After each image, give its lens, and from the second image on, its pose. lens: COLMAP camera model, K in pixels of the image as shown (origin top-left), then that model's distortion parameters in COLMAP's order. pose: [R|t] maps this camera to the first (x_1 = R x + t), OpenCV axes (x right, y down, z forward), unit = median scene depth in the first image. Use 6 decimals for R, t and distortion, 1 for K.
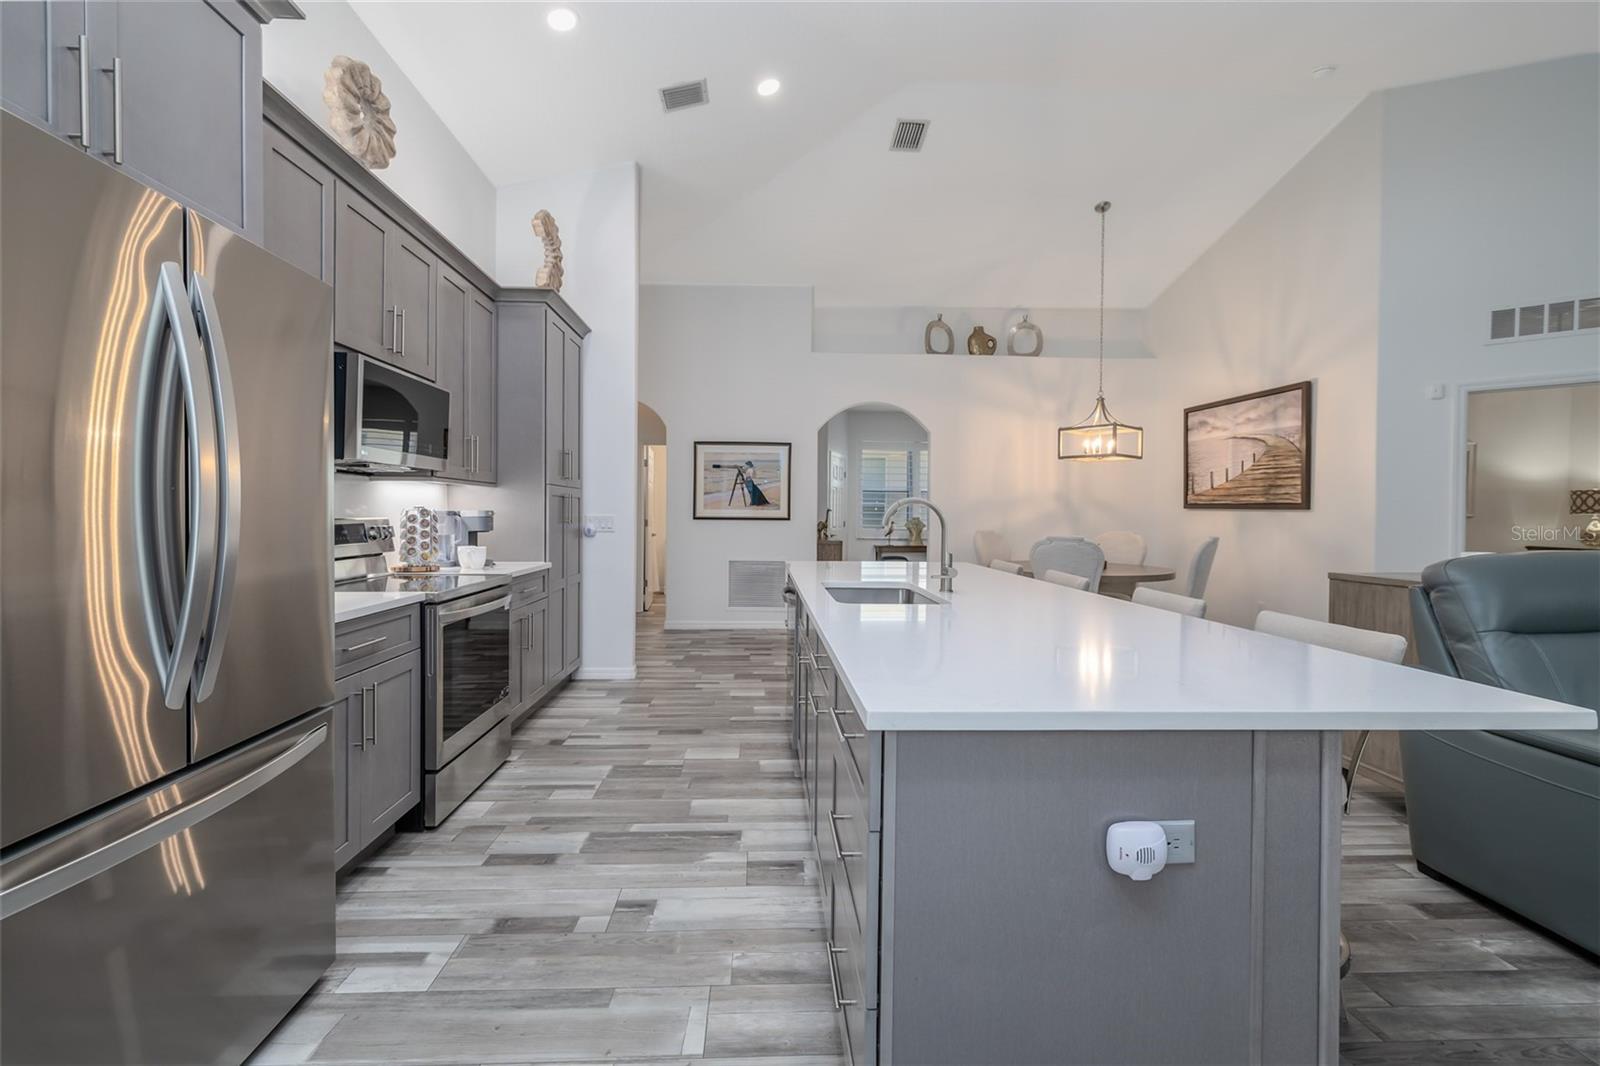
lens RADIAL K [[669.9, 0, 790.5], [0, 669.9, 524.2], [0, 0, 1]] dist [0.004970, 0.000520]
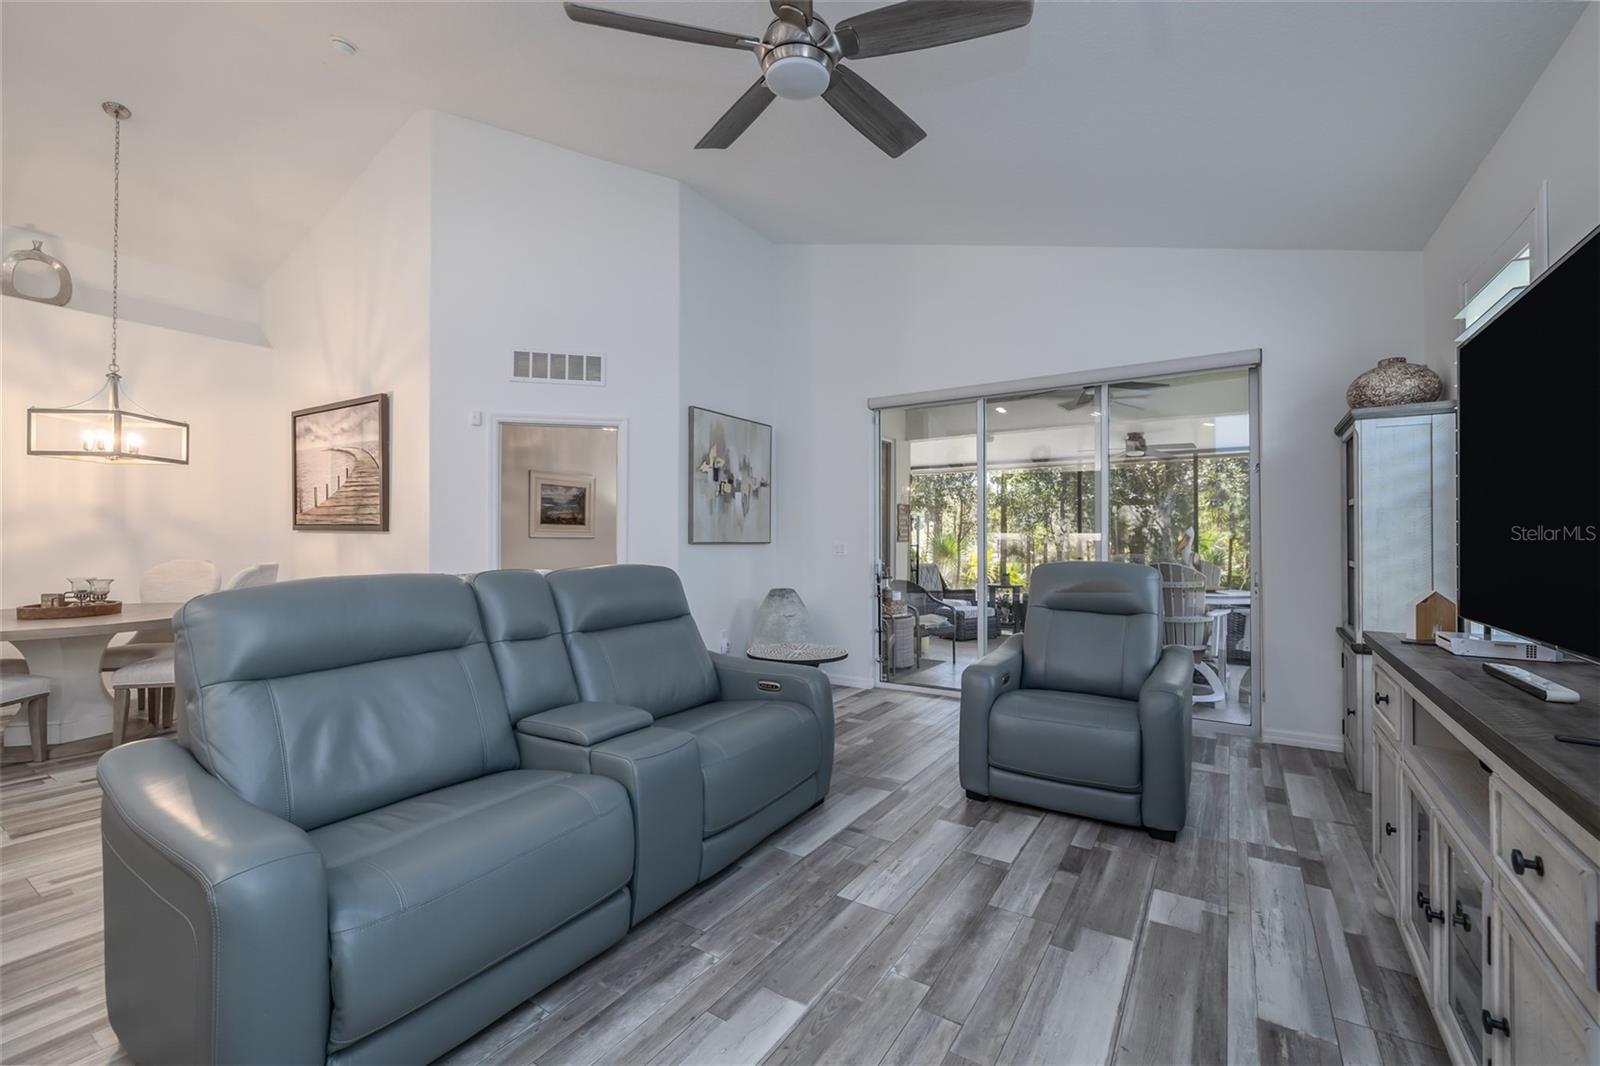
lens RADIAL K [[679.7, 0, 791.0], [0, 679.7, 530.4], [0, 0, 1]] dist [-0.000275, 0.000652]
pose [[0.584836, 0.003300, 0.811145, 0.326450], [0.015386, 0.999767, -0.015160, -0.000366], [-0.811006, 0.021346, 0.584648, -0.003574]]
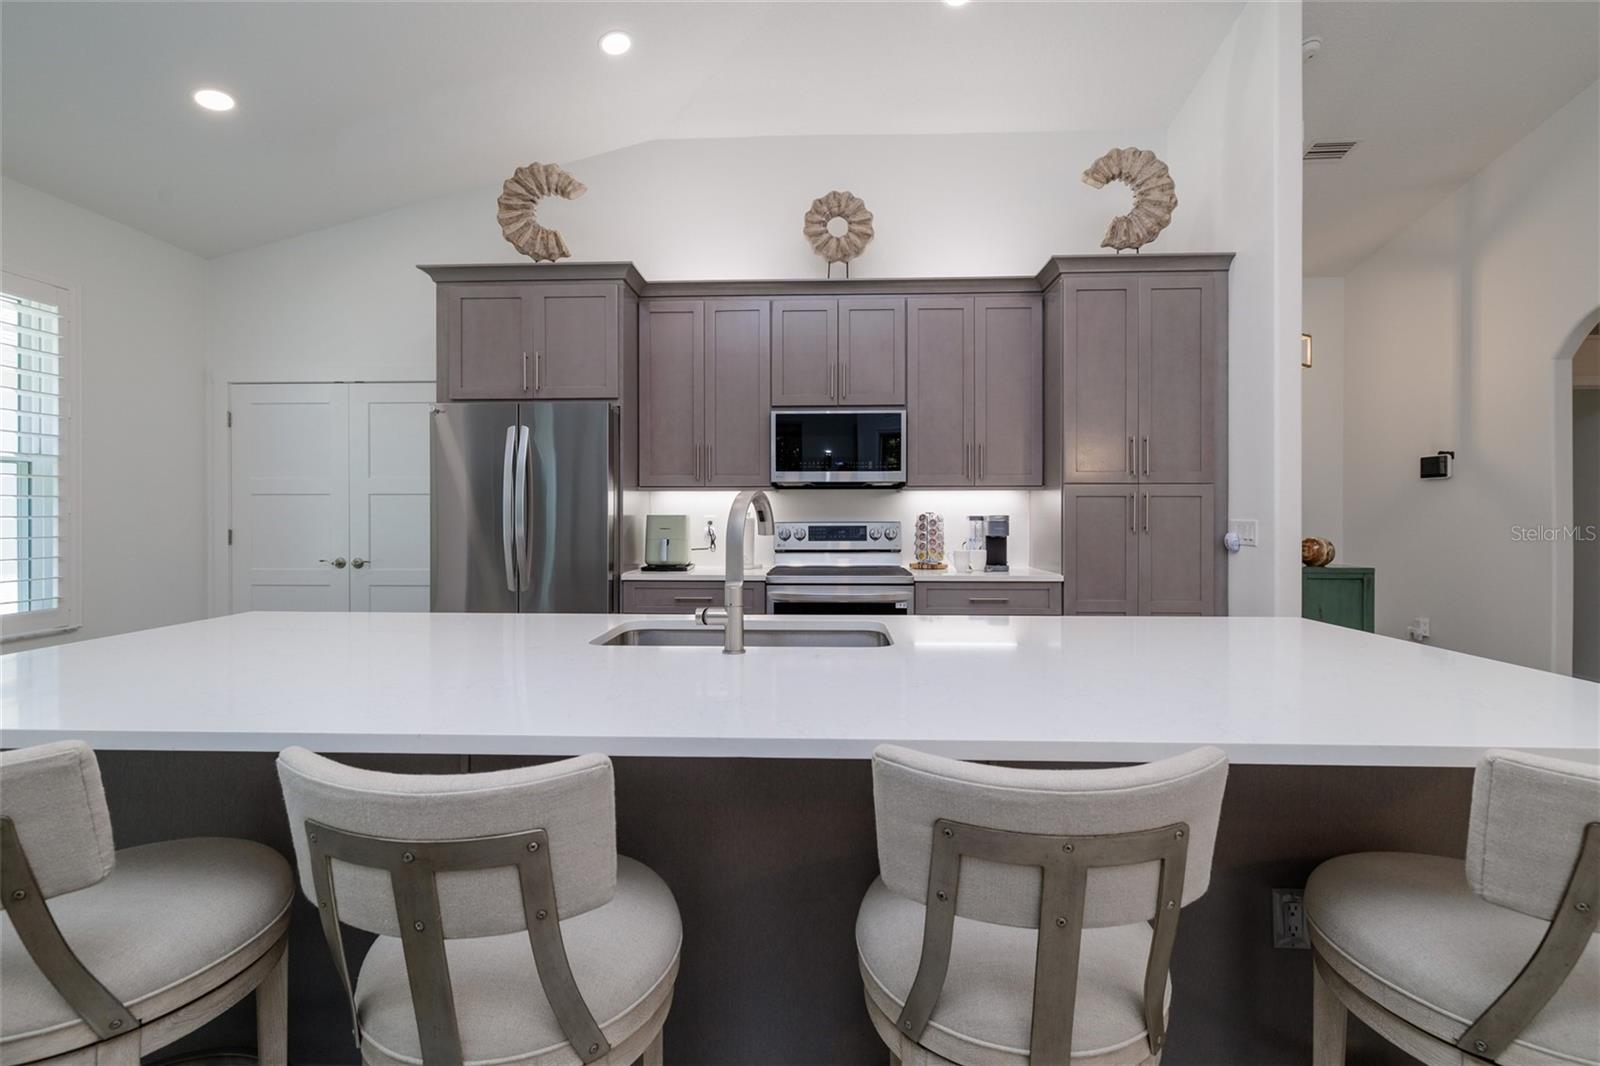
lens RADIAL K [[694.3, 0, 796.5], [0, 694.3, 519.1], [0, 0, 1]] dist [0.002686, 0.000314]
pose [[-0.088555, -0.003866, -0.996064, 0.410023], [-0.015649, 0.999874, -0.002489, -0.005067], [0.995948, 0.015367, -0.088604, 0.552018]]
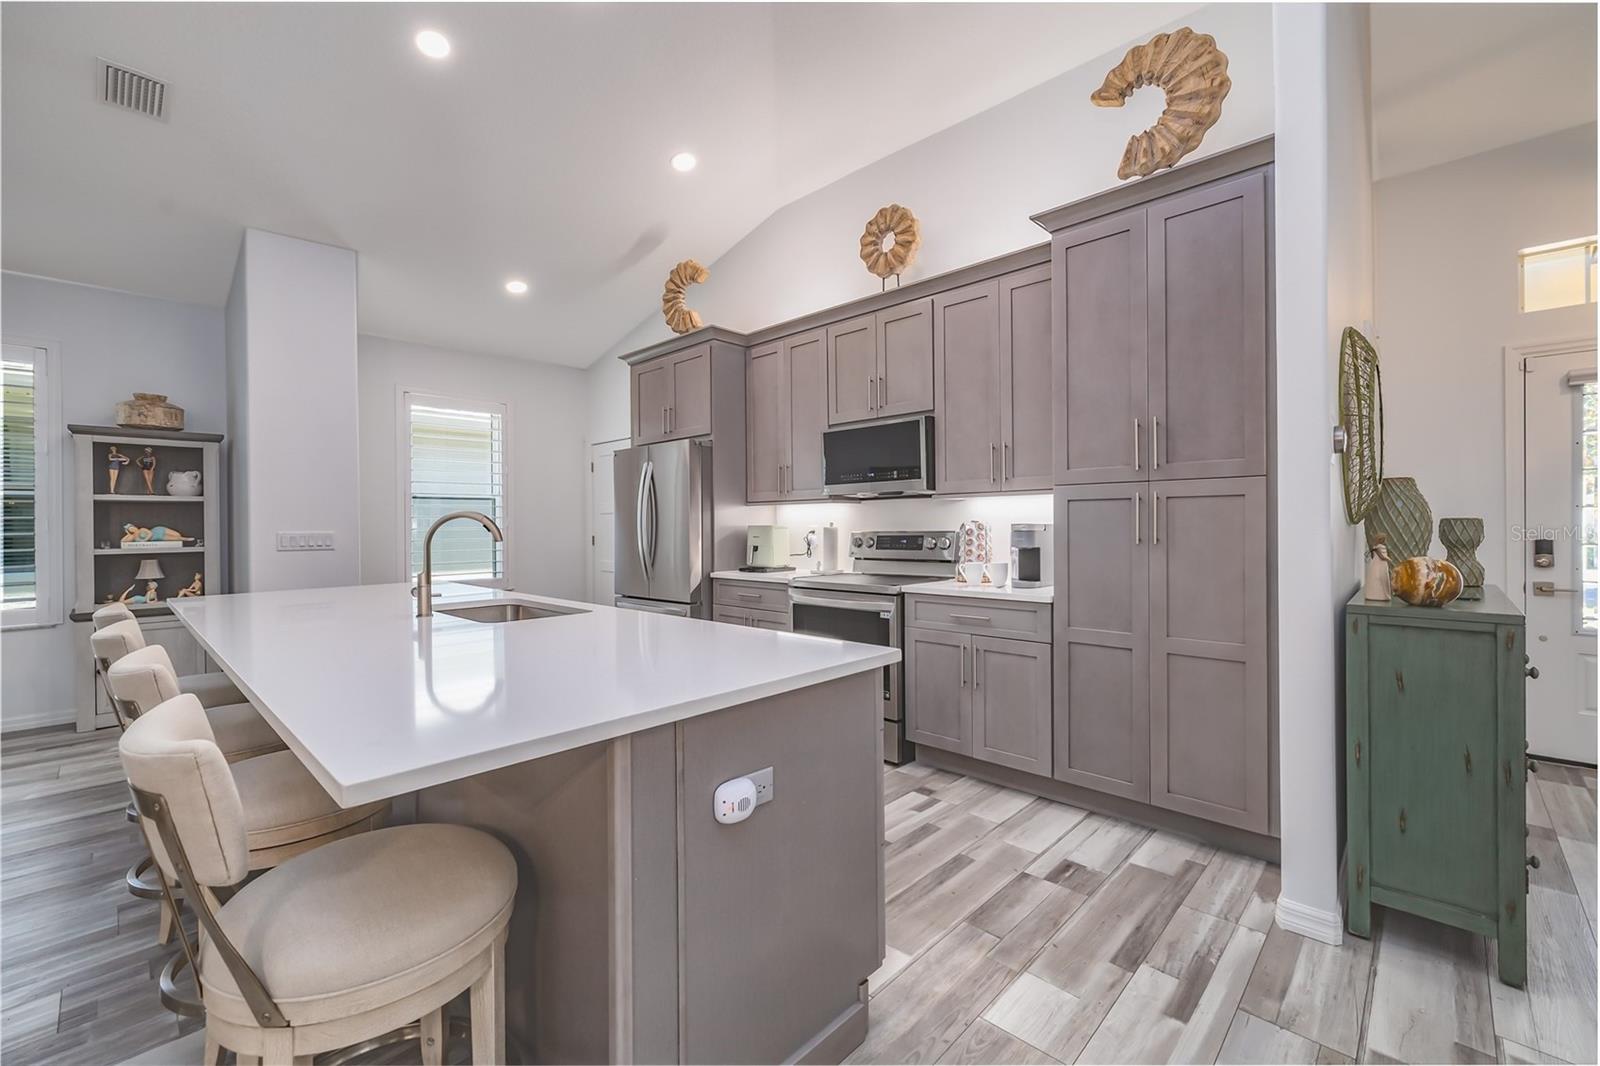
lens RADIAL K [[669.9, 0, 790.5], [0, 669.9, 524.2], [0, 0, 1]] dist [0.004970, 0.000520]
pose [[-0.731339, -0.001643, -0.682012, 0.242887], [-0.006523, 0.999968, 0.004586, -0.014836], [0.681983, 0.007802, -0.731327, 0.991325]]
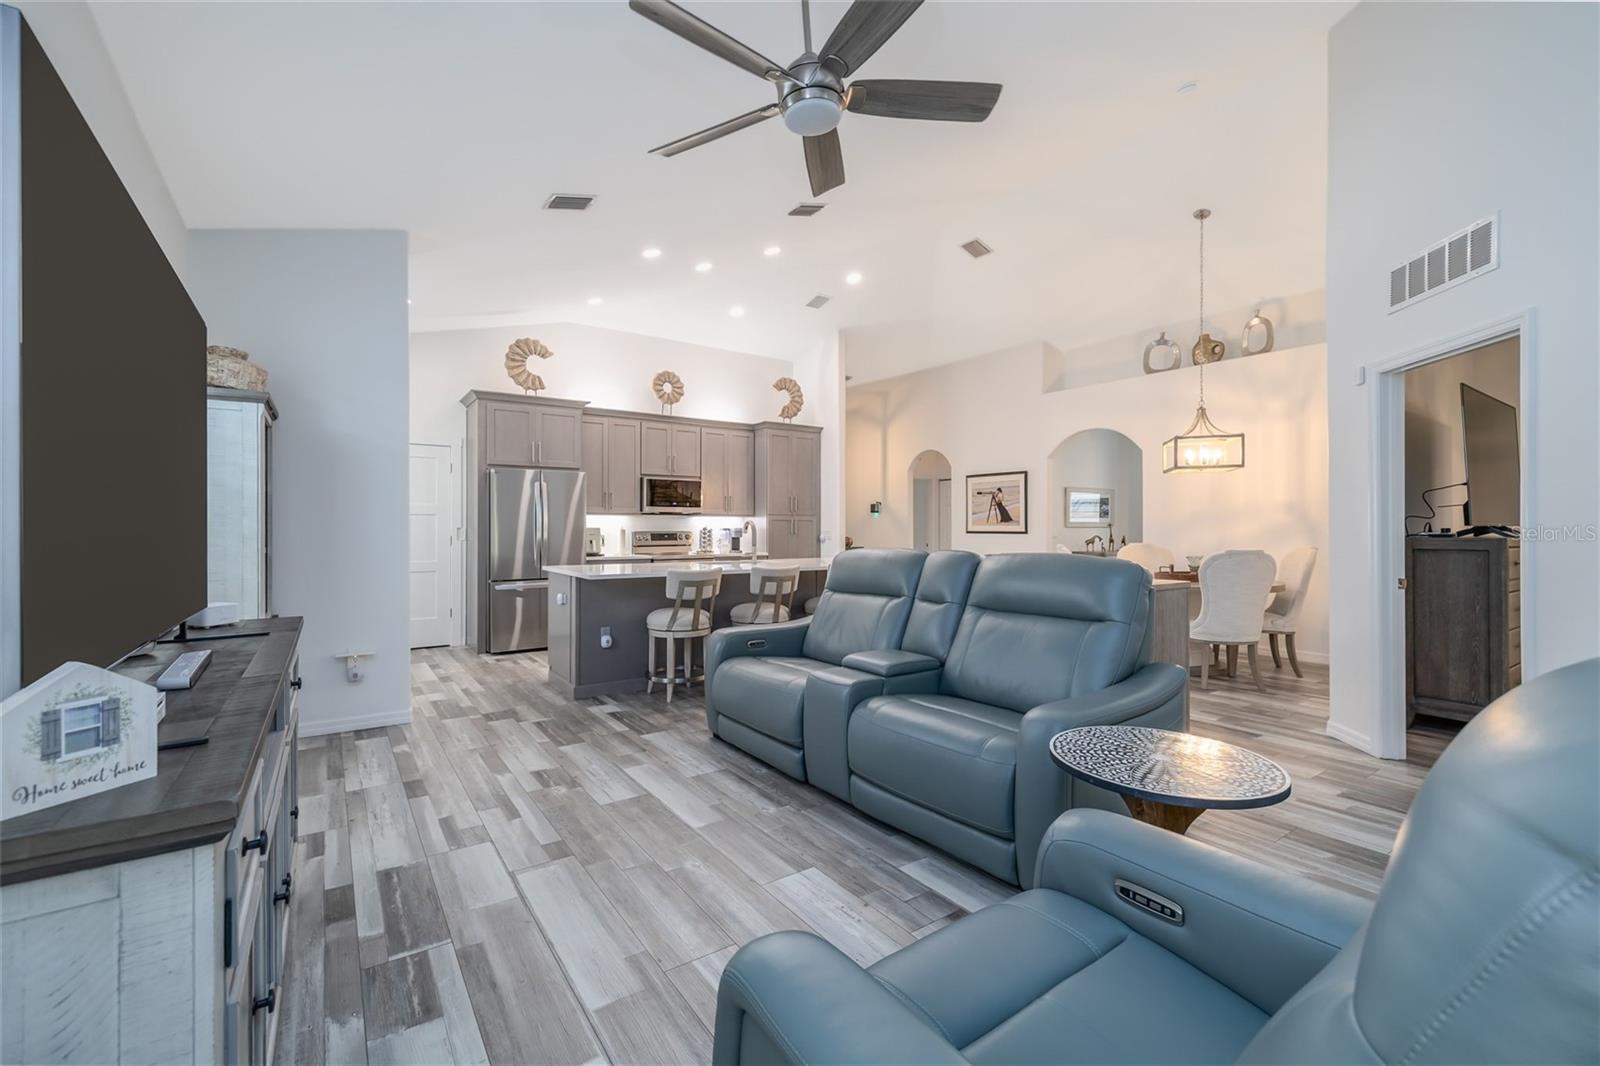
lens RADIAL K [[672.9, 0, 795.8], [0, 672.9, 527.3], [0, 0, 1]] dist [-0.003728, -0.000160]
pose [[0.532586, -0.008025, -0.846338, 1.069325], [-0.009629, 0.999833, -0.015539, 0.007350], [0.846321, 0.016425, 0.532420, -0.020443]]
